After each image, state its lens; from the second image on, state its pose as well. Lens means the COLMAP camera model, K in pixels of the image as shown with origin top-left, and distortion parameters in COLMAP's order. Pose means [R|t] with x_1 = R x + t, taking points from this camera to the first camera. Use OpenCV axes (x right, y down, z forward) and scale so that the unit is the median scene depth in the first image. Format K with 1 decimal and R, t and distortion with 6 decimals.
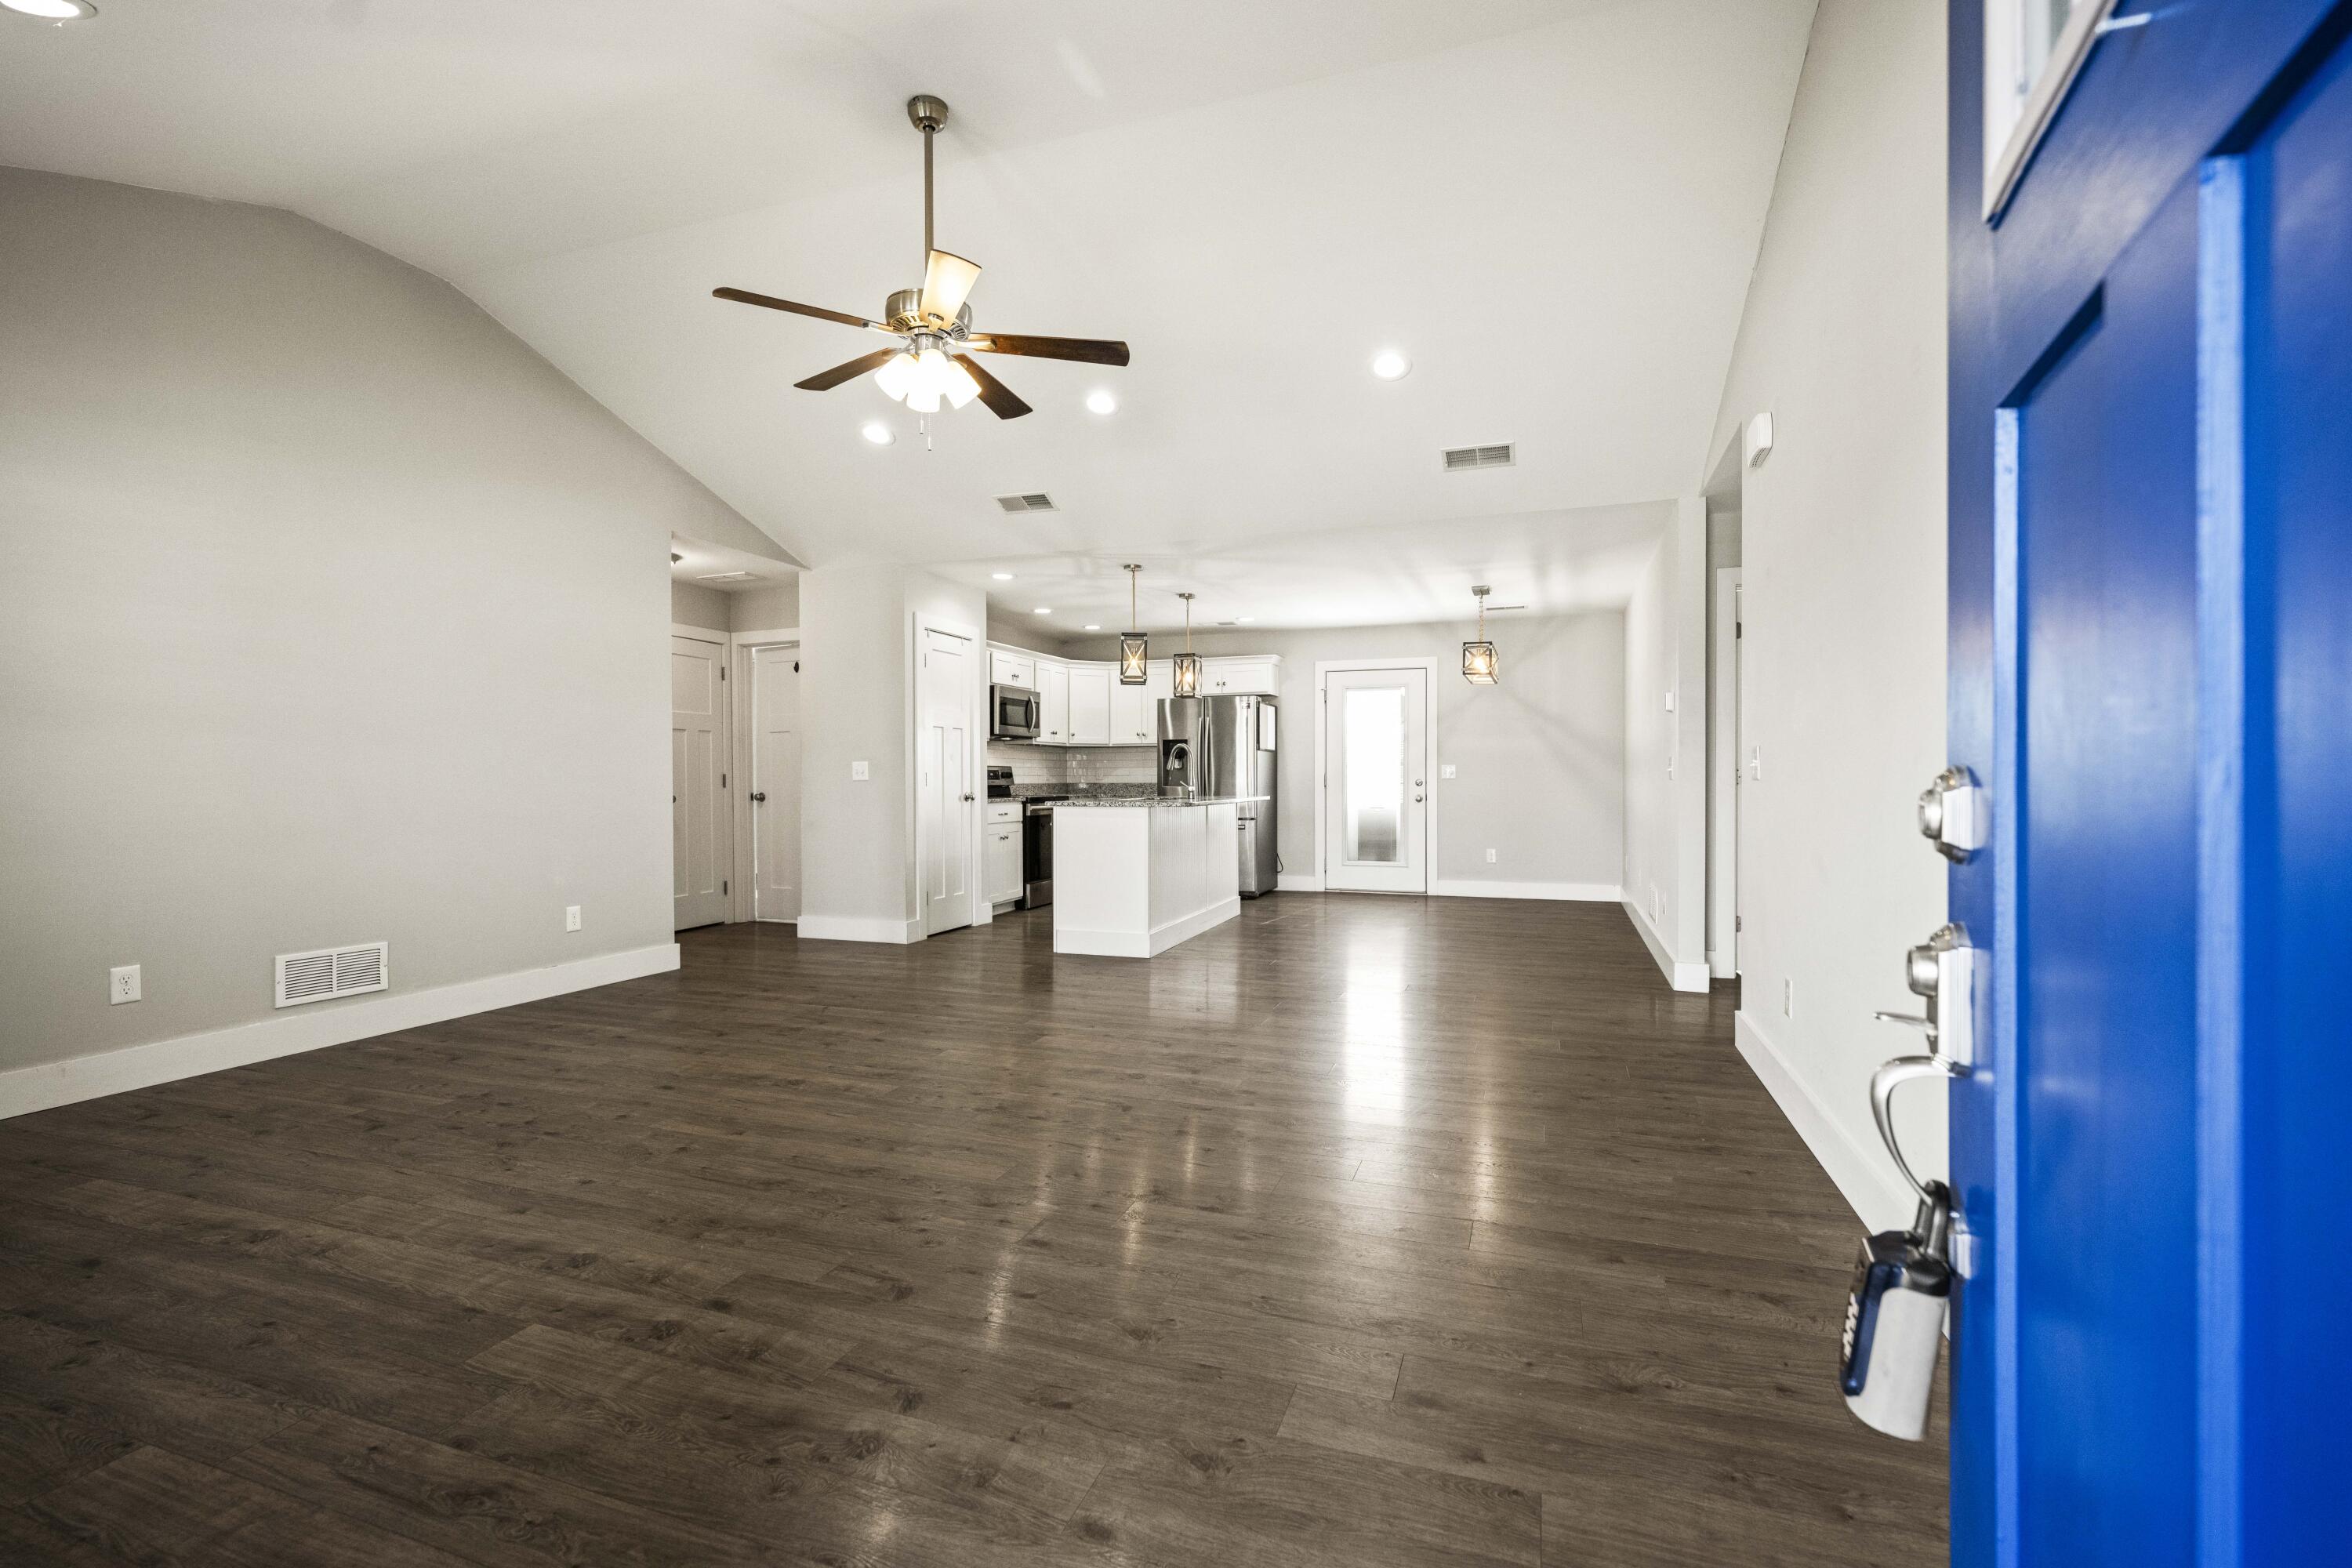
lens RADIAL K [[1018.5, 0, 1176.0], [0, 1018.5, 784.0], [0, 0, 1]] dist [-0.002408, 0.000710]
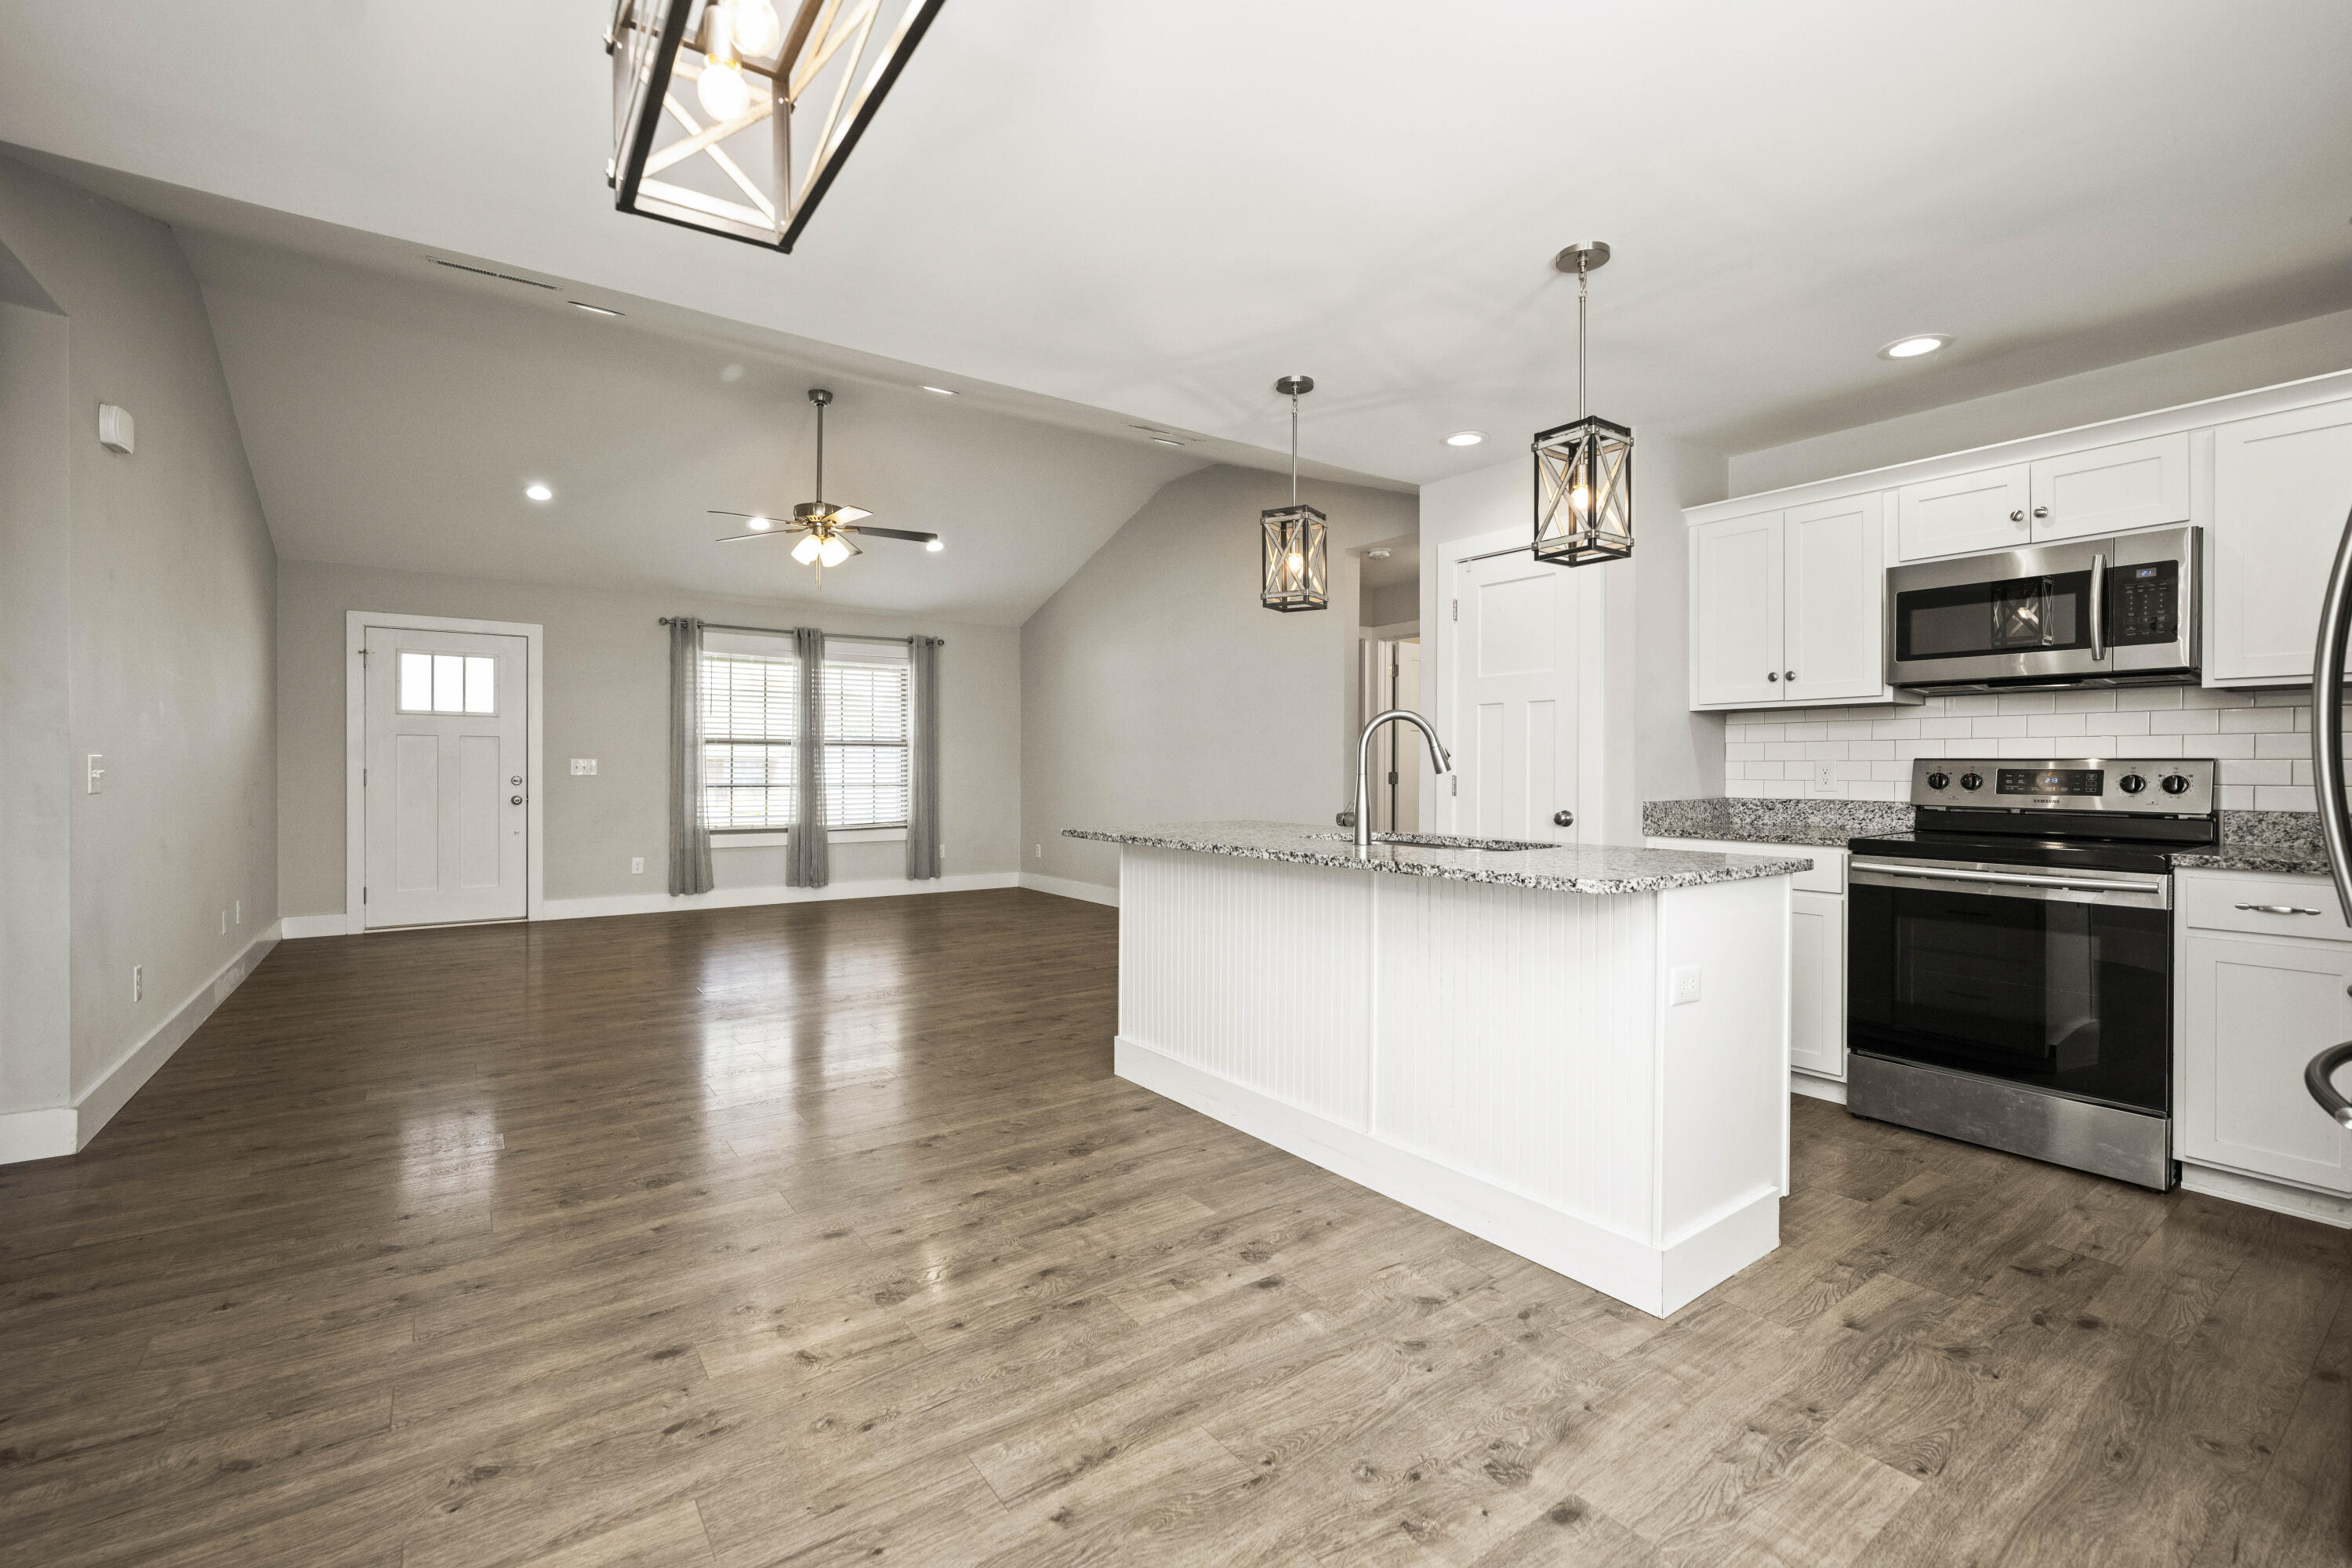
lens RADIAL K [[1003.7, 0, 1169.8], [0, 1003.7, 772.2], [0, 0, 1]] dist [-0.001195, 0.000414]
pose [[-0.575173, 0.006810, -0.818003, 0.786400], [-0.005292, 0.999913, 0.012046, -0.039642], [0.818014, 0.011258, -0.575088, 2.395817]]
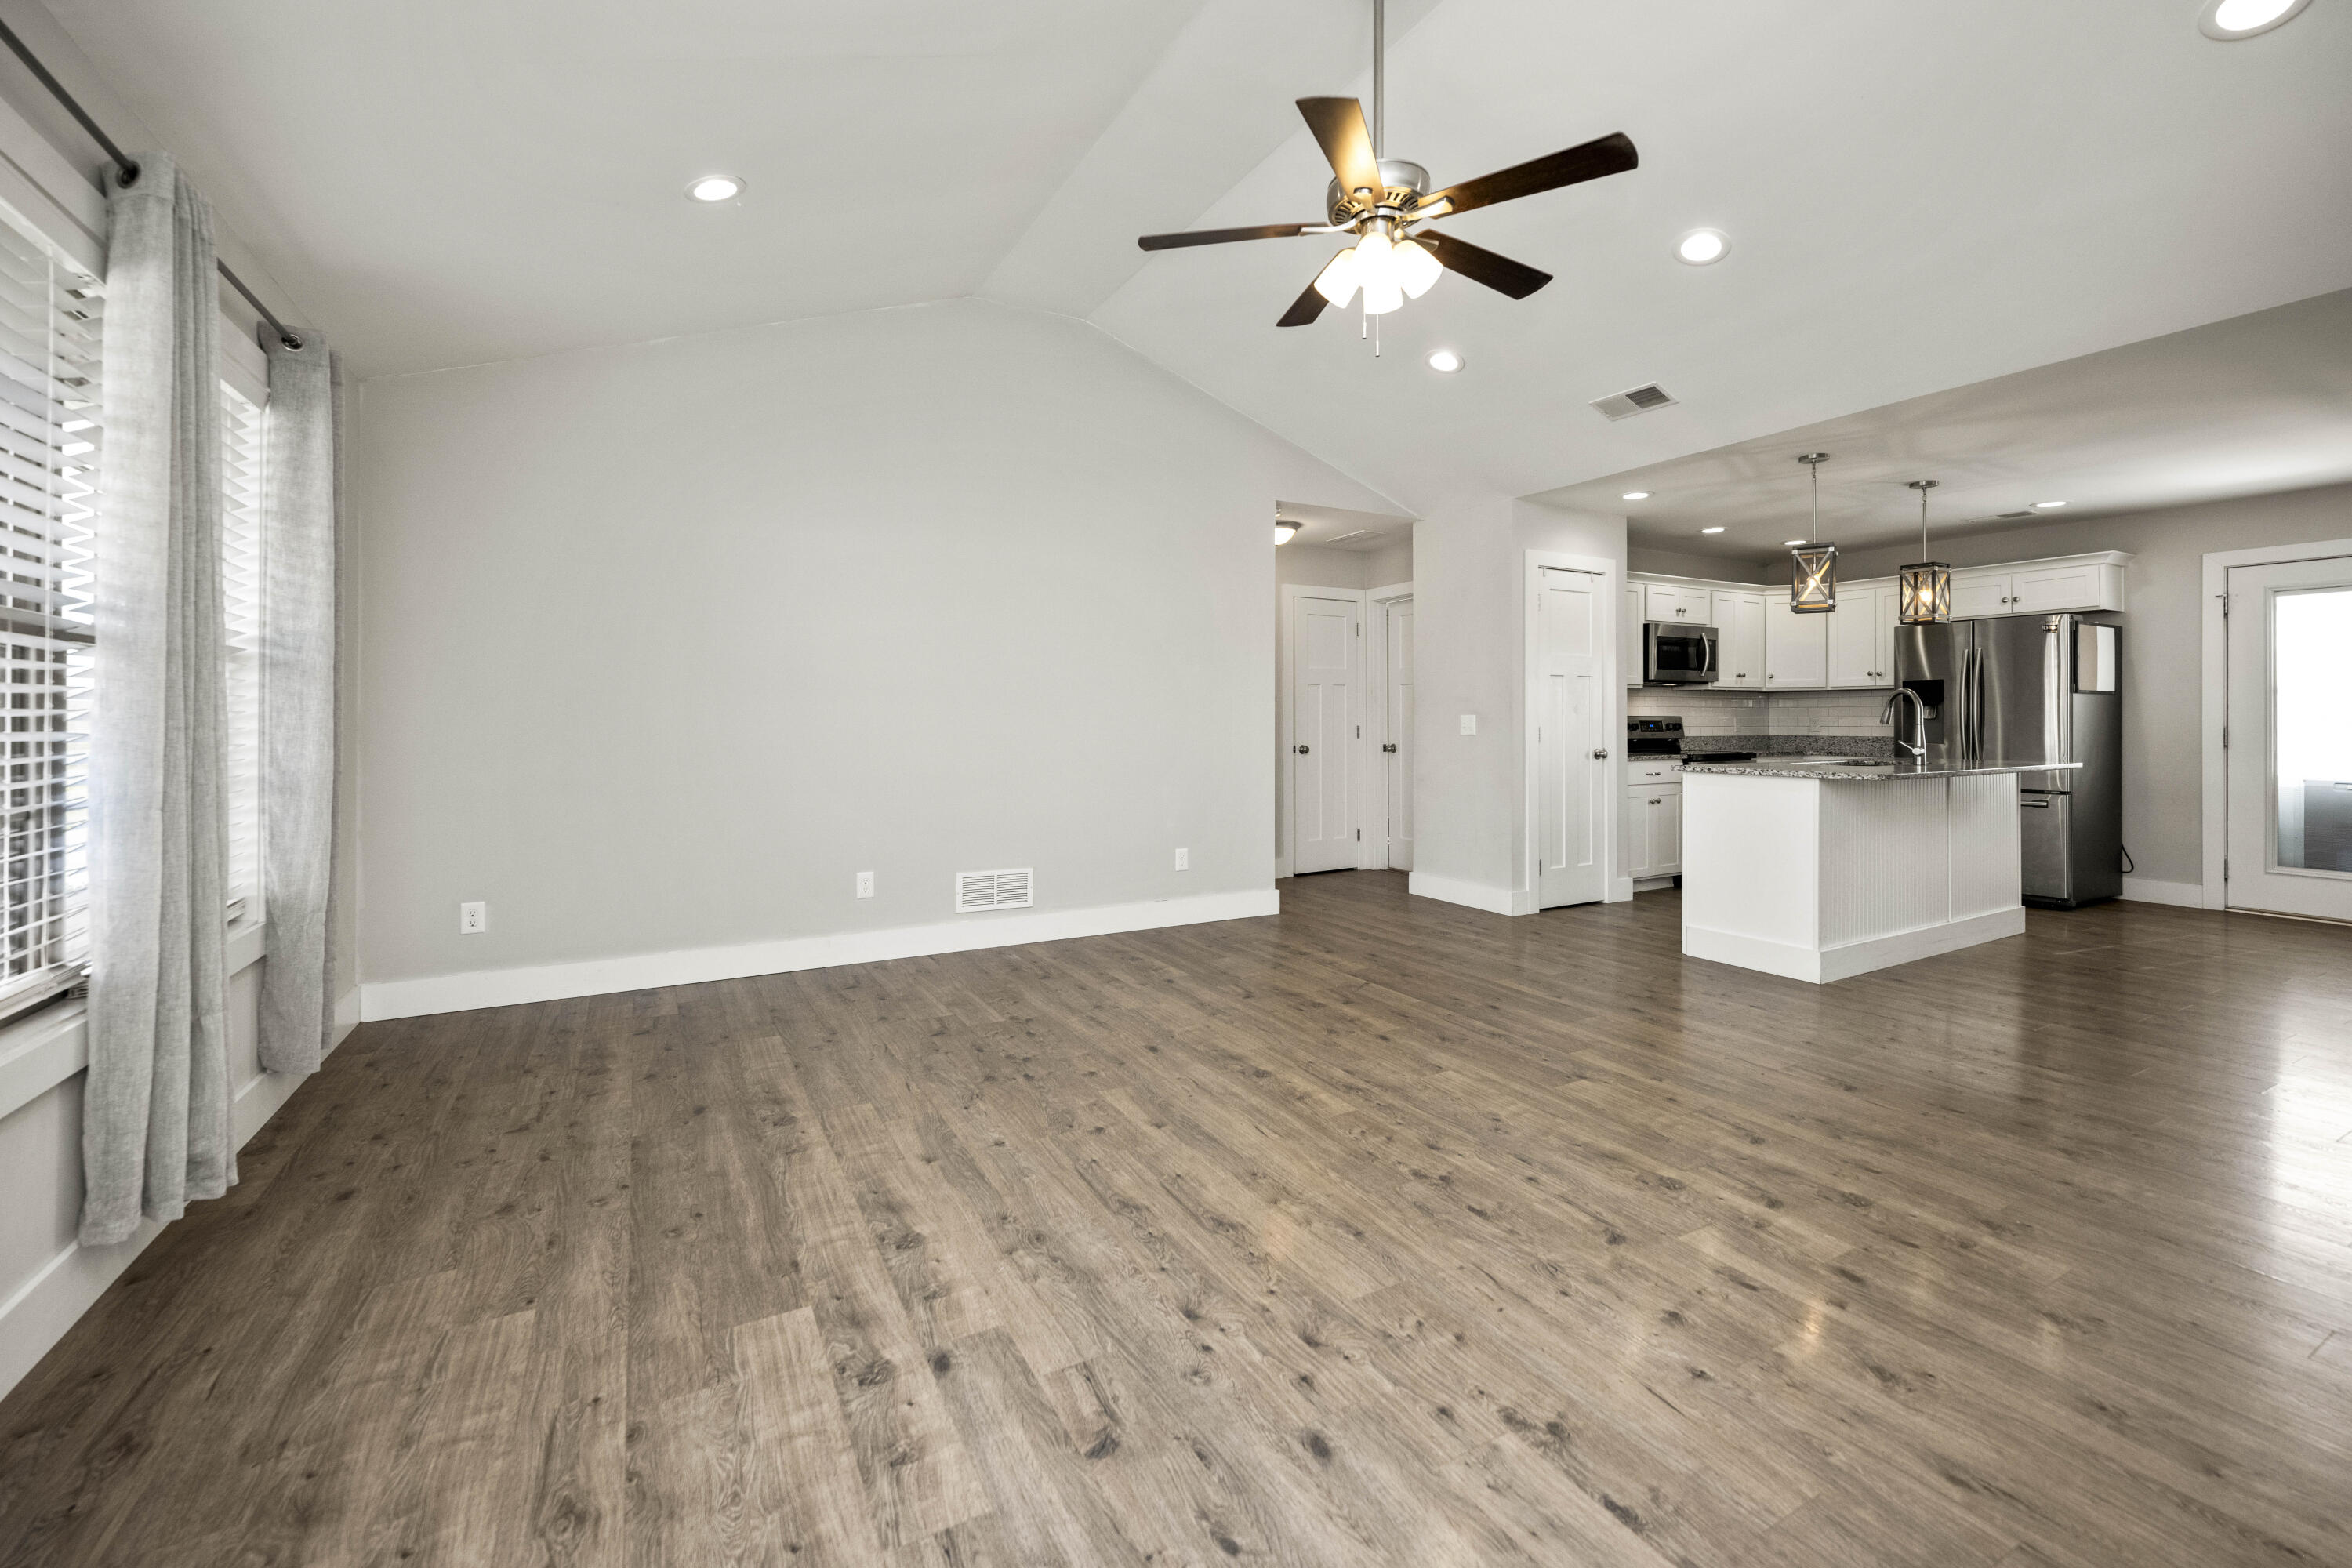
lens RADIAL K [[964.7, 0, 1170.9], [0, 964.7, 711.4], [0, 0, 1]] dist [-0.000905, -0.000291]
pose [[0.746670, -0.004162, -0.665182, 0.152591], [-0.005005, 0.999917, -0.011874, -0.025846], [0.665176, 0.012195, 0.746587, 0.295511]]
